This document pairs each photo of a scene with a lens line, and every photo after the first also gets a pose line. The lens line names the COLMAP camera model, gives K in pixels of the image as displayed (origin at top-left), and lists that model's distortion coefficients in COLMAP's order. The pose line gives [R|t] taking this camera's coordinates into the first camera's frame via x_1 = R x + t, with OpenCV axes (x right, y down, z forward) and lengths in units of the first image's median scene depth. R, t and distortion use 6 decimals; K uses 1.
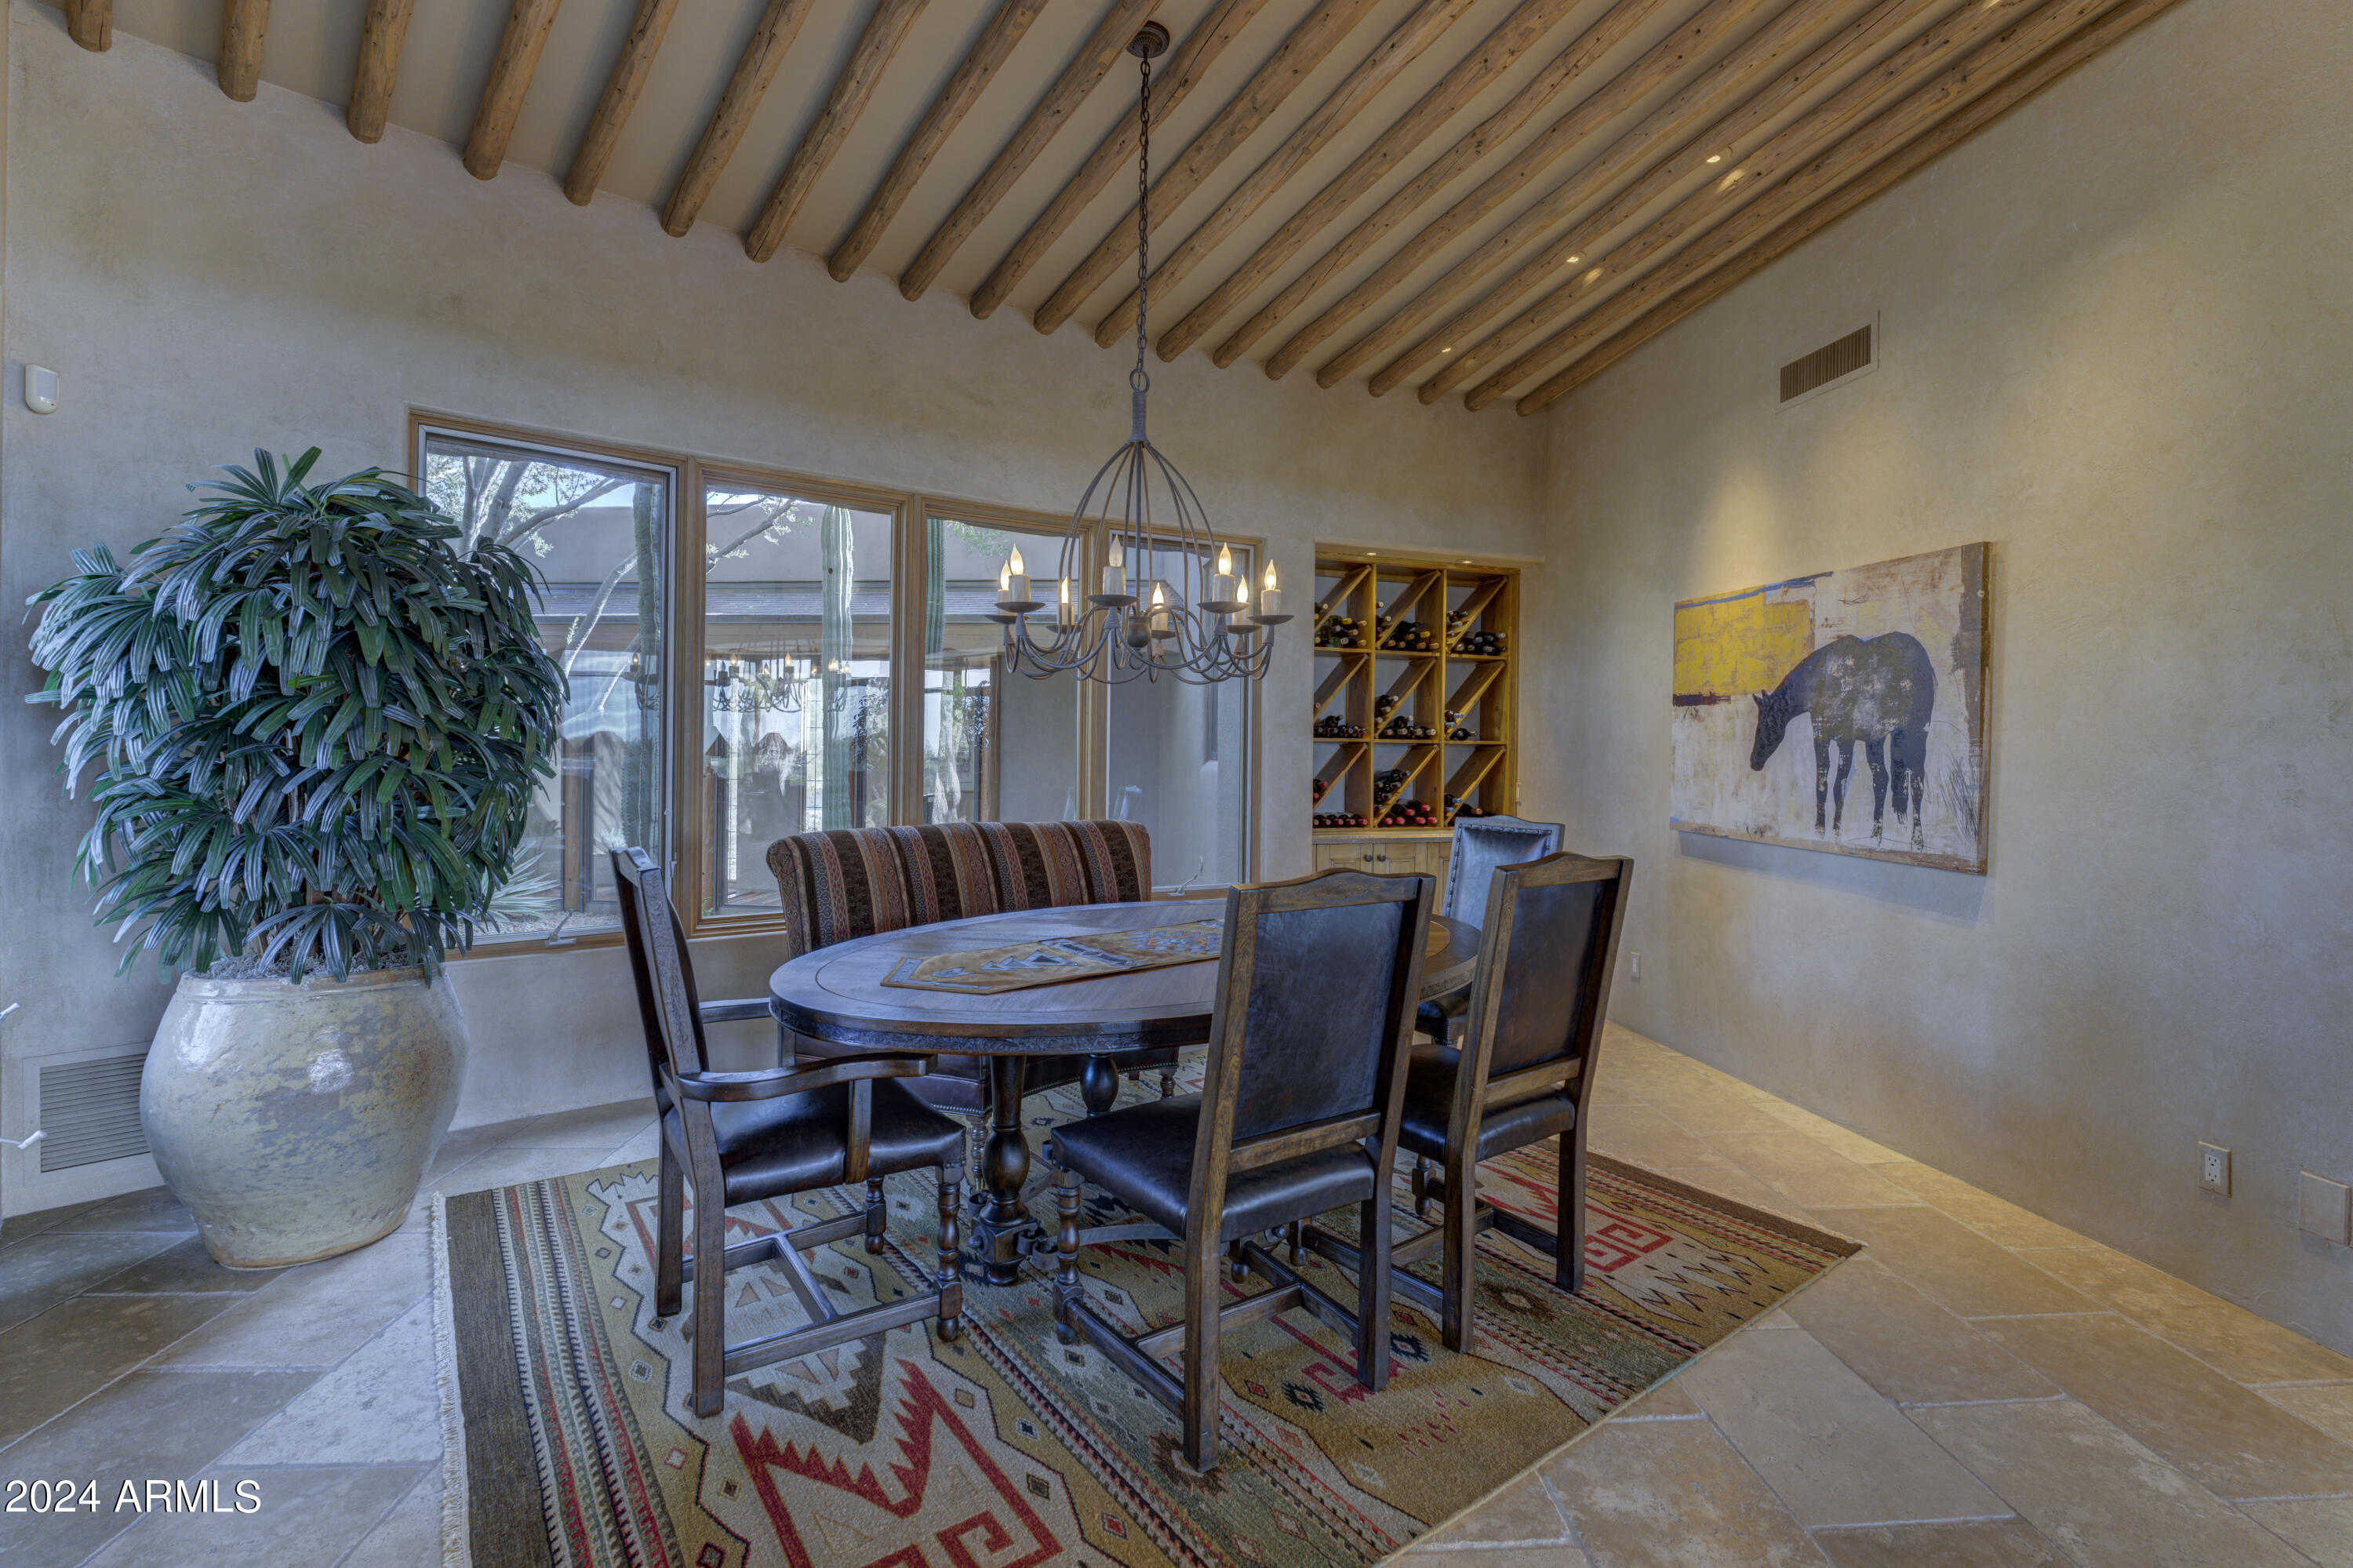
lens RADIAL K [[1038.5, 0, 1183.1], [0, 1038.5, 774.1], [0, 0, 1]] dist [-0.004067, -0.000379]
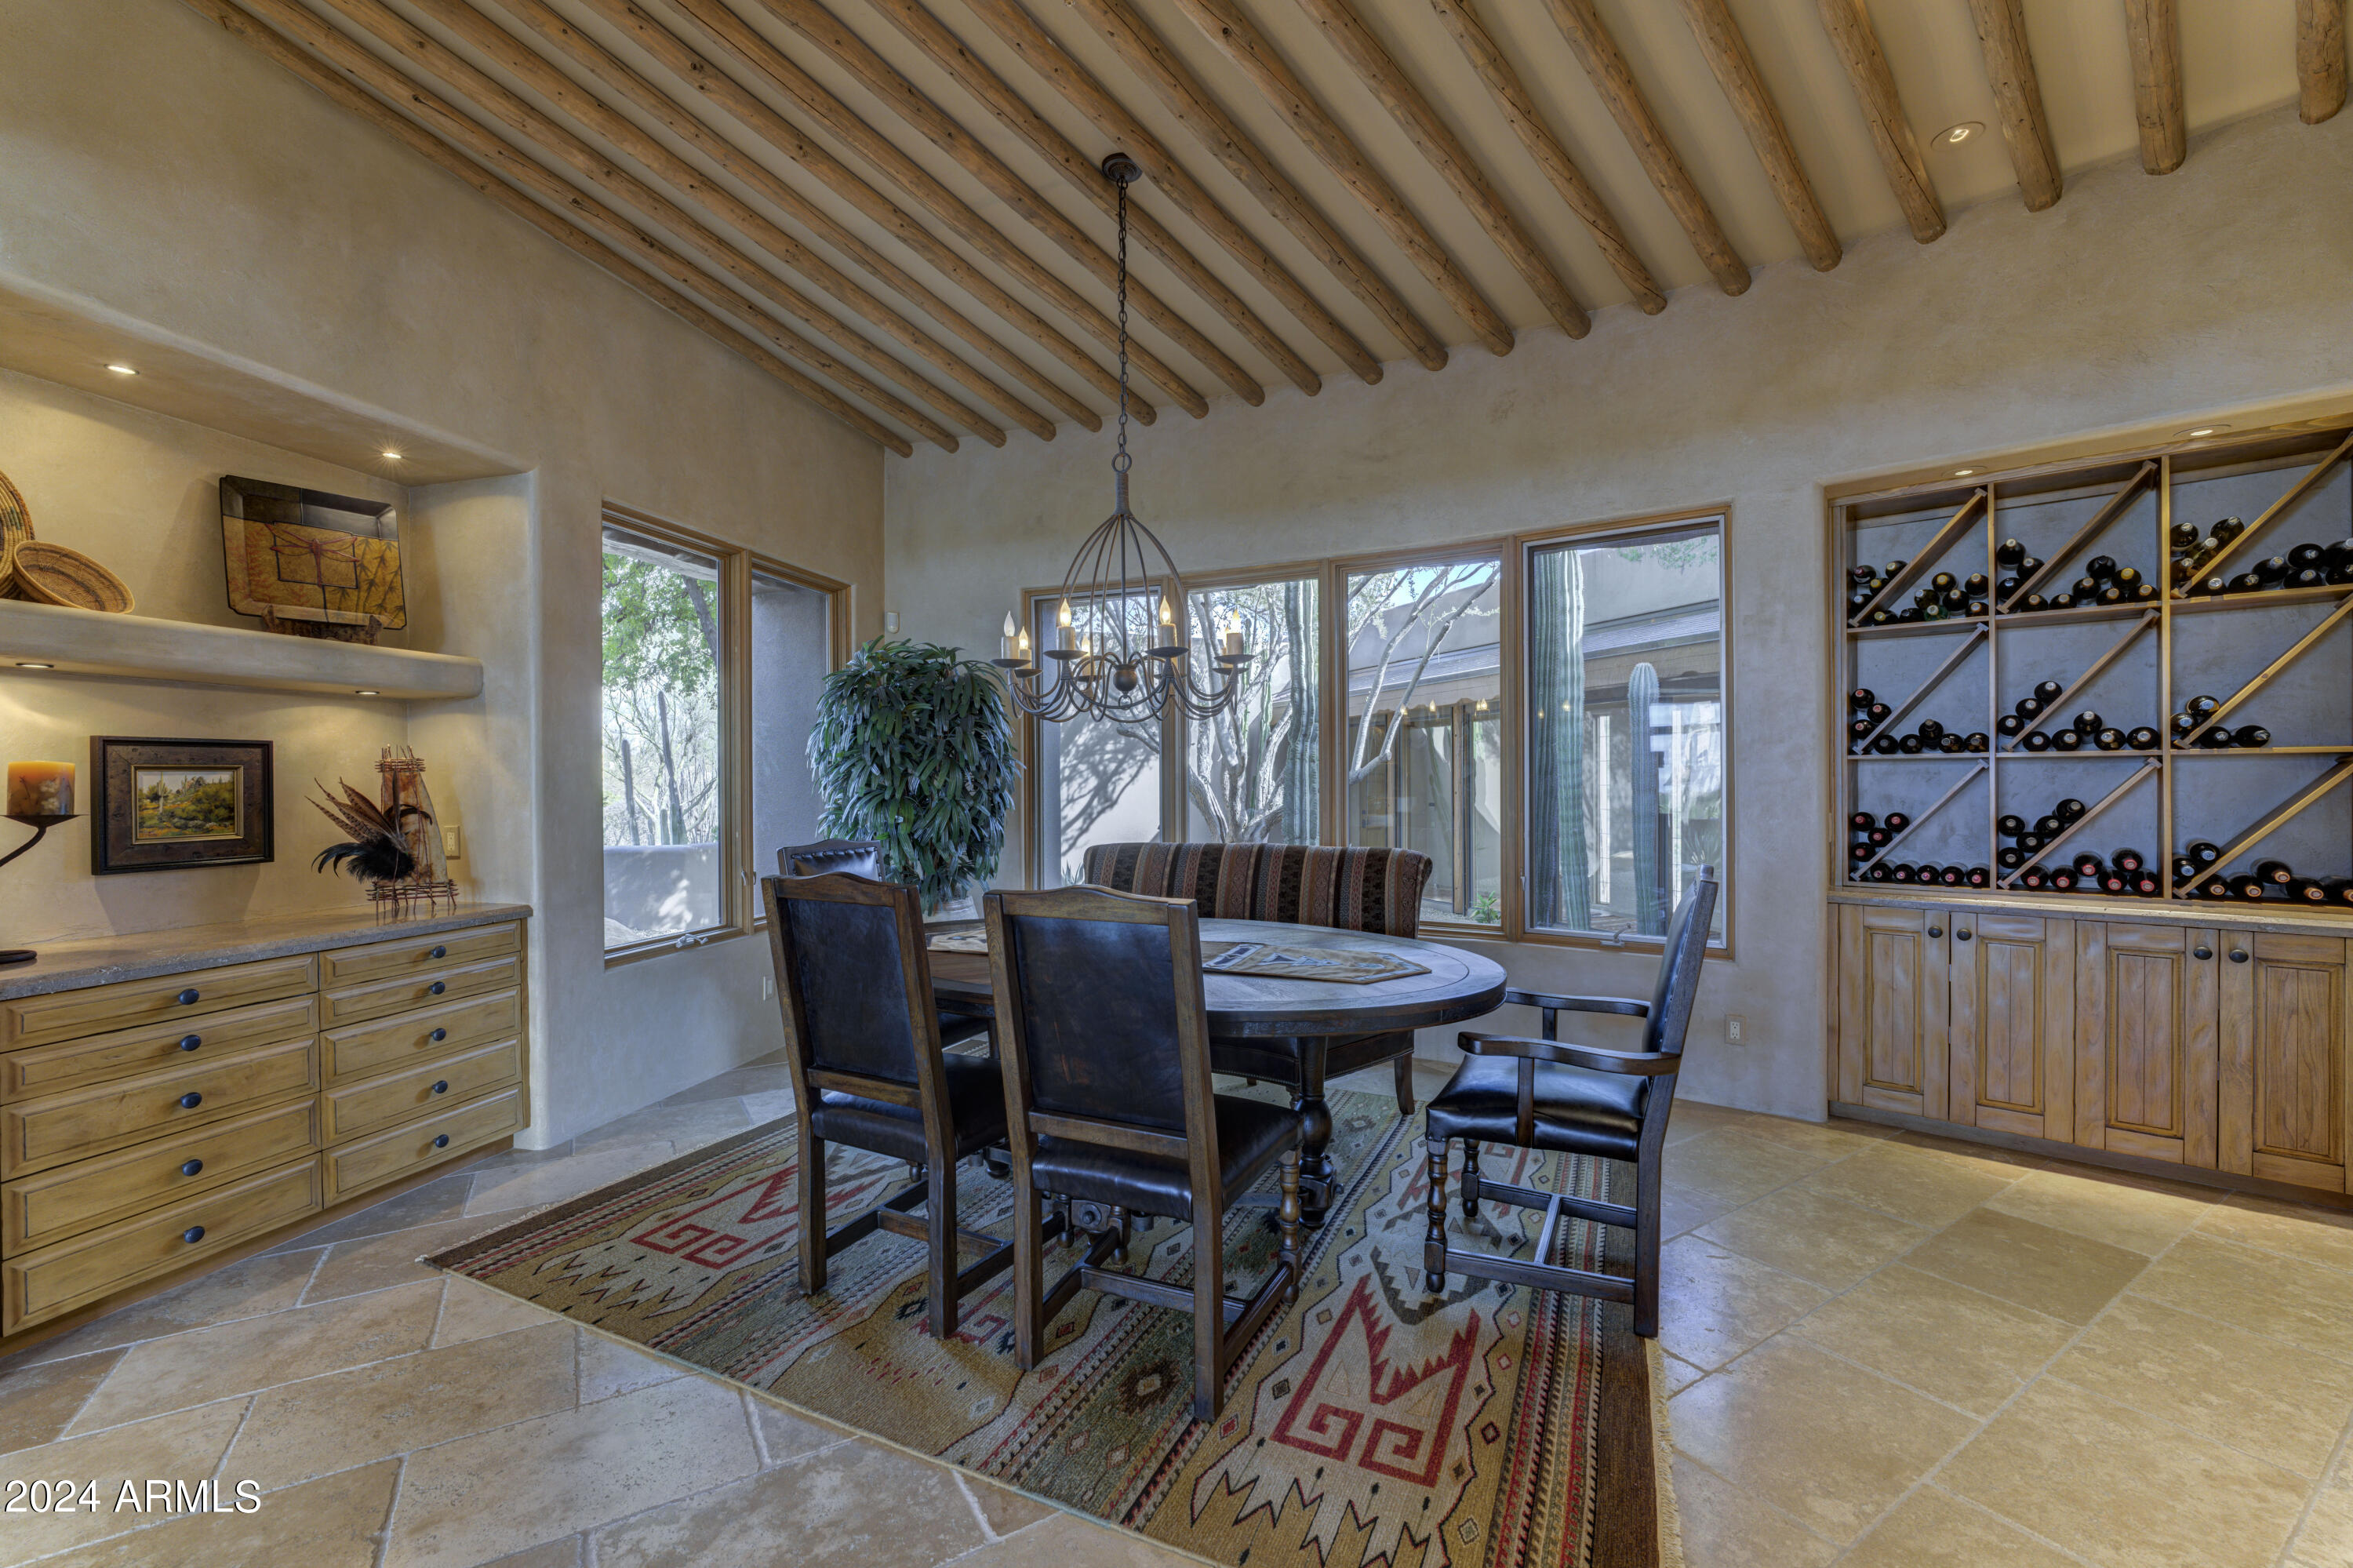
lens RADIAL K [[959.2, 0, 1174.7], [0, 959.2, 785.2], [0, 0, 1]] dist [-0.026576, 0.003398]
pose [[0.474148, -0.014427, -0.880327, 0.698245], [-0.008870, 0.999737, -0.021162, 0.005912], [0.880401, 0.017842, 0.473895, 0.412127]]
